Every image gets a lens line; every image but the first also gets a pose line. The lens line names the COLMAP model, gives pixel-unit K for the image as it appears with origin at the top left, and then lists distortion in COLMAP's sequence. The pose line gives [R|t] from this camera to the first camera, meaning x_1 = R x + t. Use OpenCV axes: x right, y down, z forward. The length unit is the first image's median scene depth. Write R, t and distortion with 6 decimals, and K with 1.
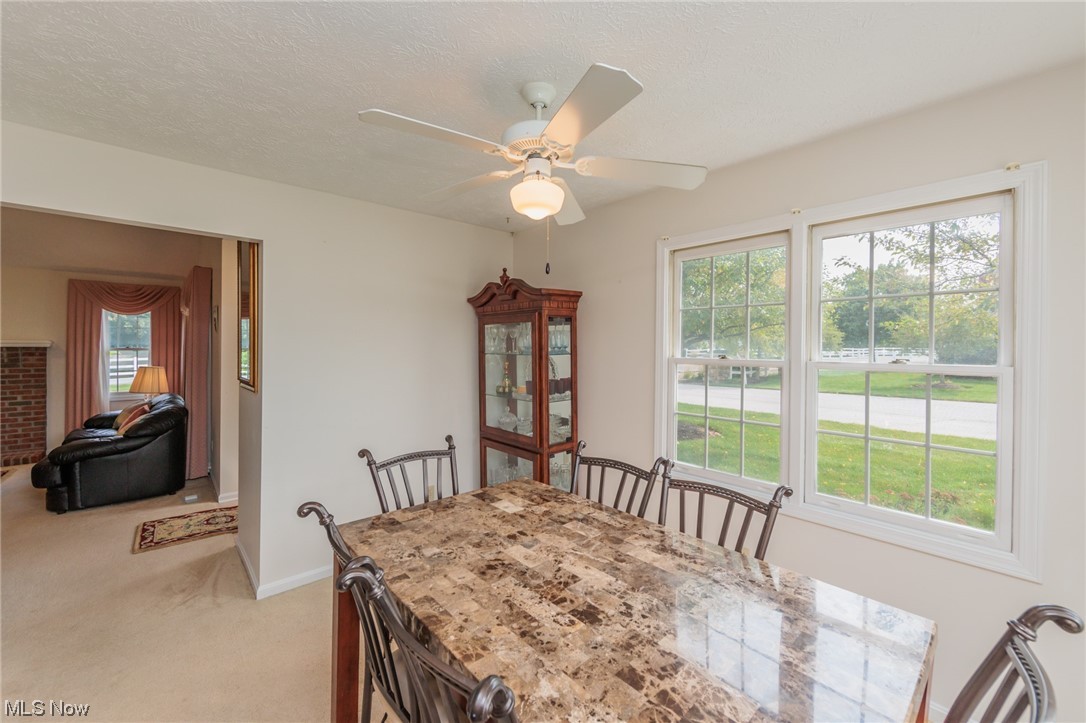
lens RADIAL K [[427.5, 0, 546.3], [0, 427.5, 348.5], [0, 0, 1]] dist [0.000256, -0.001113]
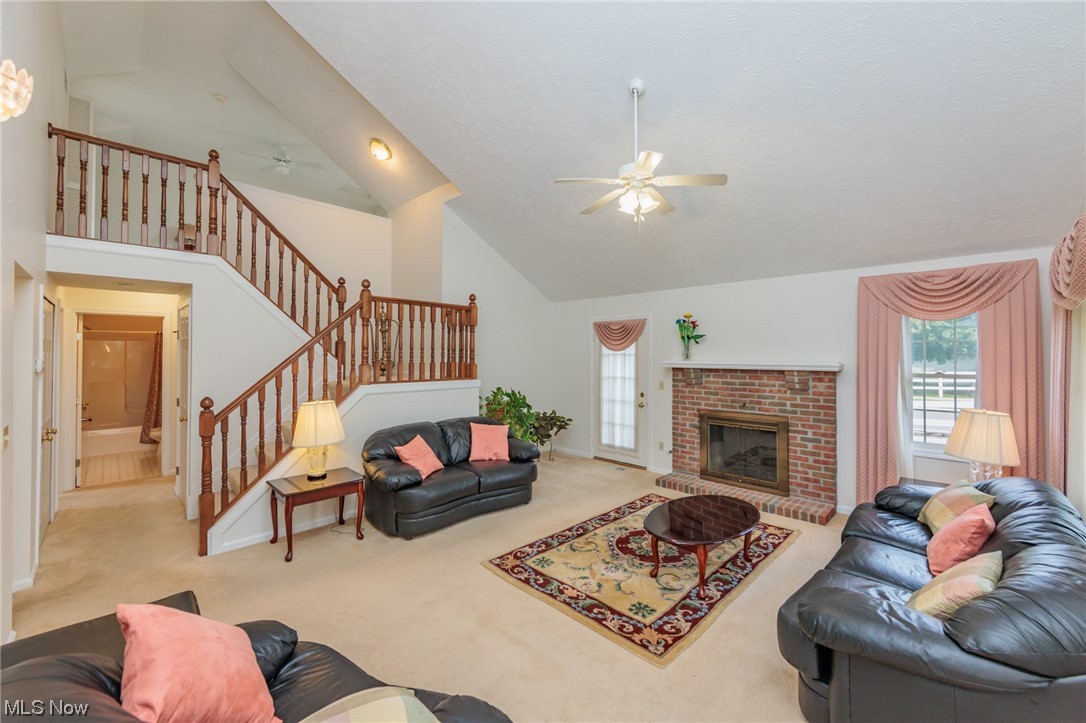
lens RADIAL K [[427.5, 0, 546.8], [0, 427.5, 350.3], [0, 0, 1]] dist [0.000256, -0.001113]
pose [[0.063173, -0.017312, -0.997852, -0.474959], [-0.003472, 0.999840, -0.017566, -0.026831], [0.997997, 0.004575, 0.063103, 0.470307]]
